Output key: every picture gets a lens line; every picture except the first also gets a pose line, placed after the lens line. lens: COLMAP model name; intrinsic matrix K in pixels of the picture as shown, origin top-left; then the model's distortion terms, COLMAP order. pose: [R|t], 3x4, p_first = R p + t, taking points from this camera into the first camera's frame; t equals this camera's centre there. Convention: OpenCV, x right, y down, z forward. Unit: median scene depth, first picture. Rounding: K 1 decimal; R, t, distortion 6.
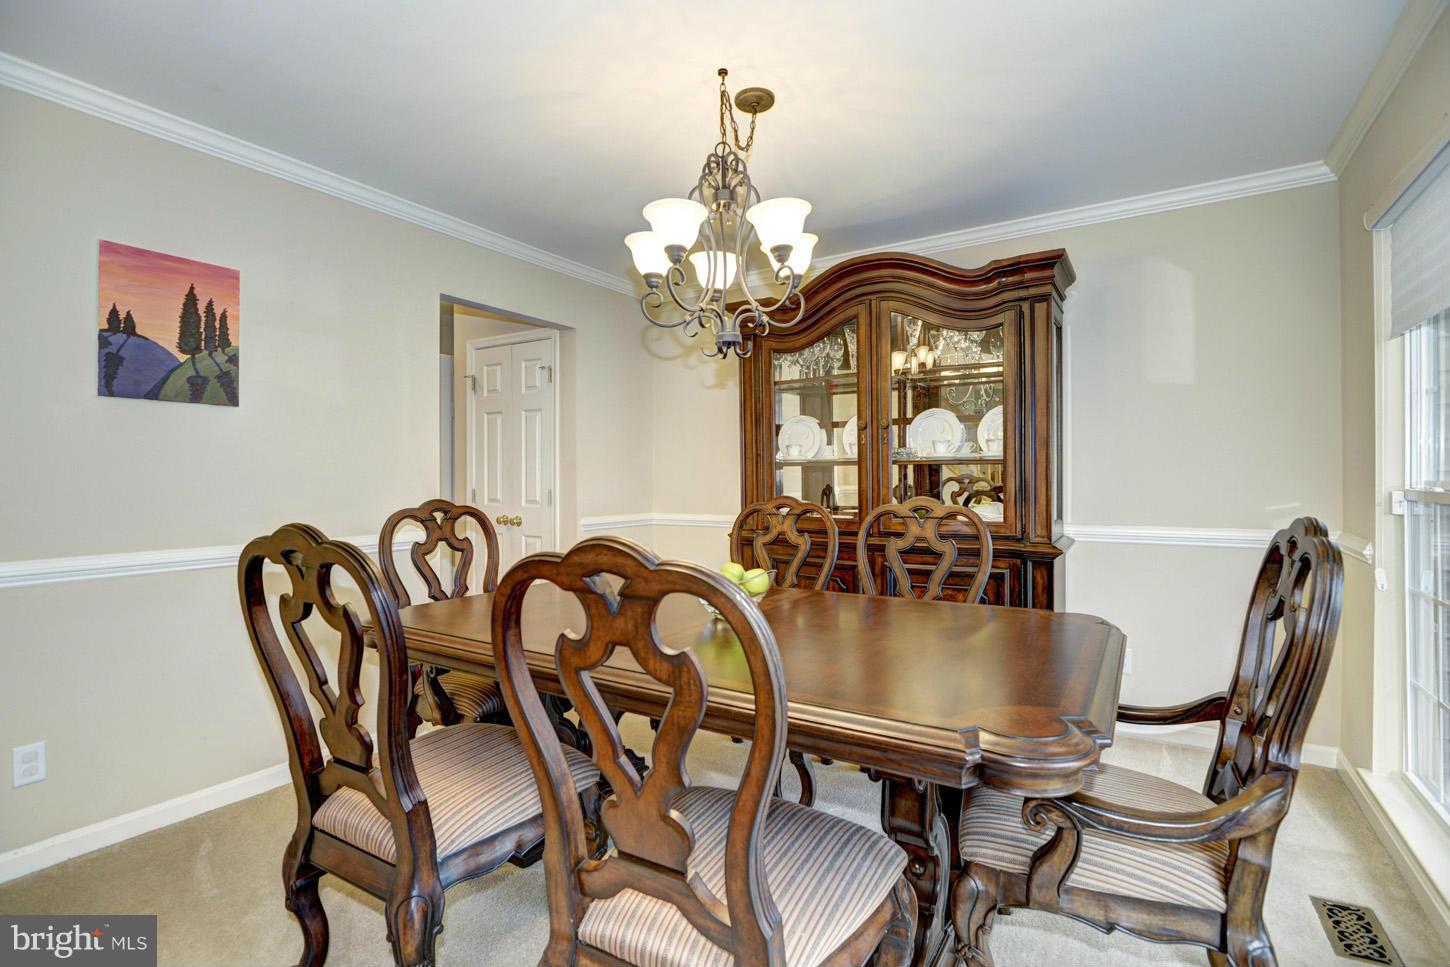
lens RADIAL K [[681.6, 0, 727.8], [0, 681.6, 478.7], [0, 0, 1]] dist [0.002714, 0.000186]
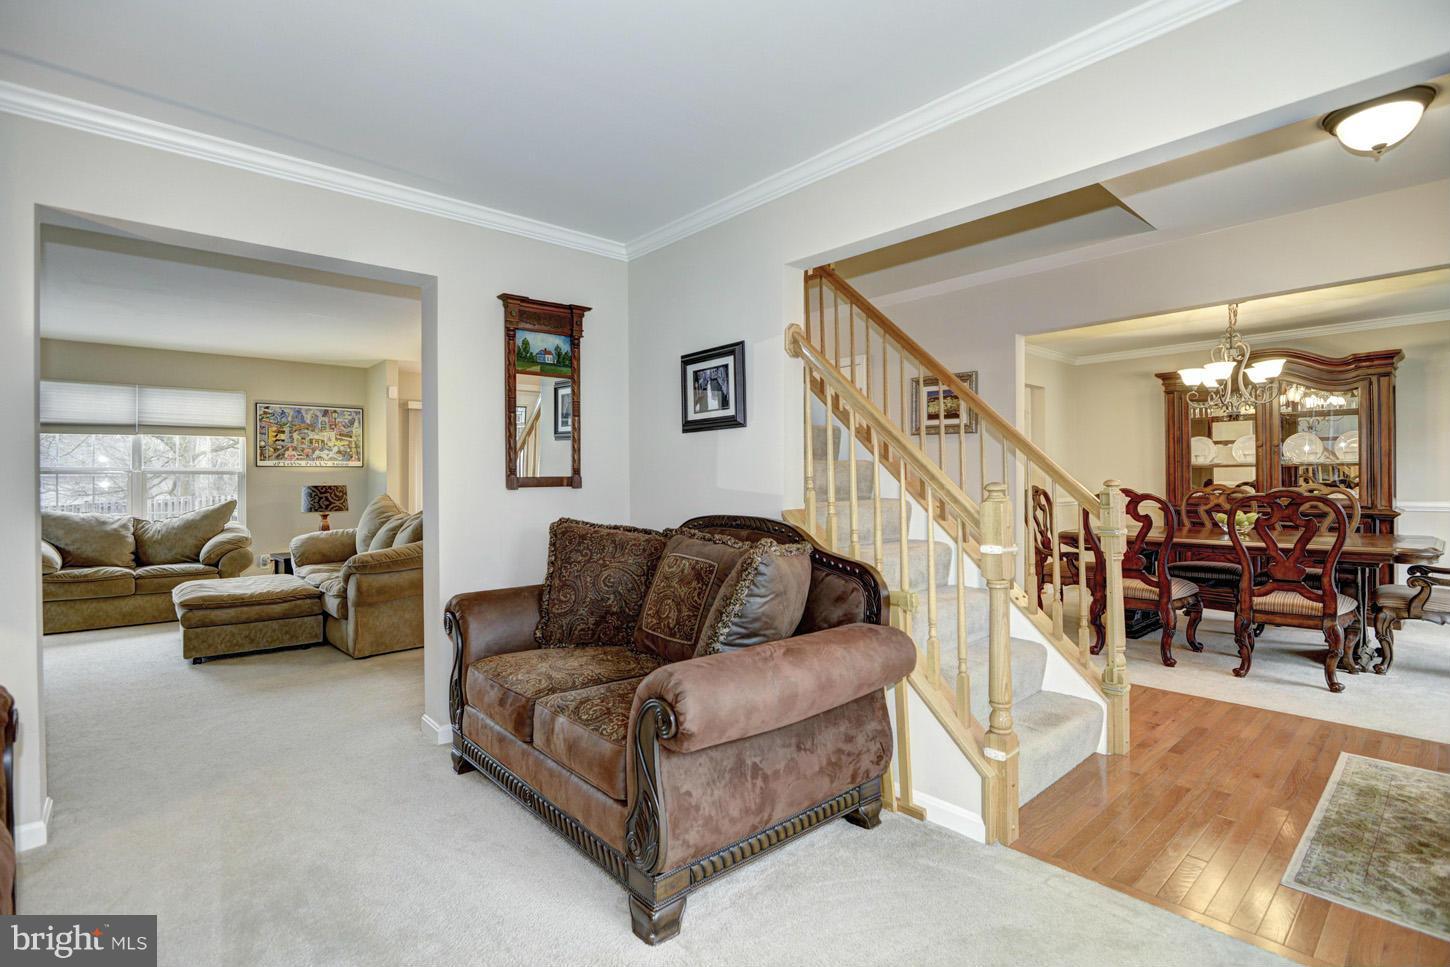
lens RADIAL K [[678.7, 0, 731.7], [0, 678.7, 479.5], [0, 0, 1]] dist [-0.014345, -0.000406]
pose [[0.962829, -0.006434, -0.270034, -0.724808], [0.006479, 0.999979, -0.000723, 0.005563], [0.270033, -0.001053, 0.962850, -1.167129]]
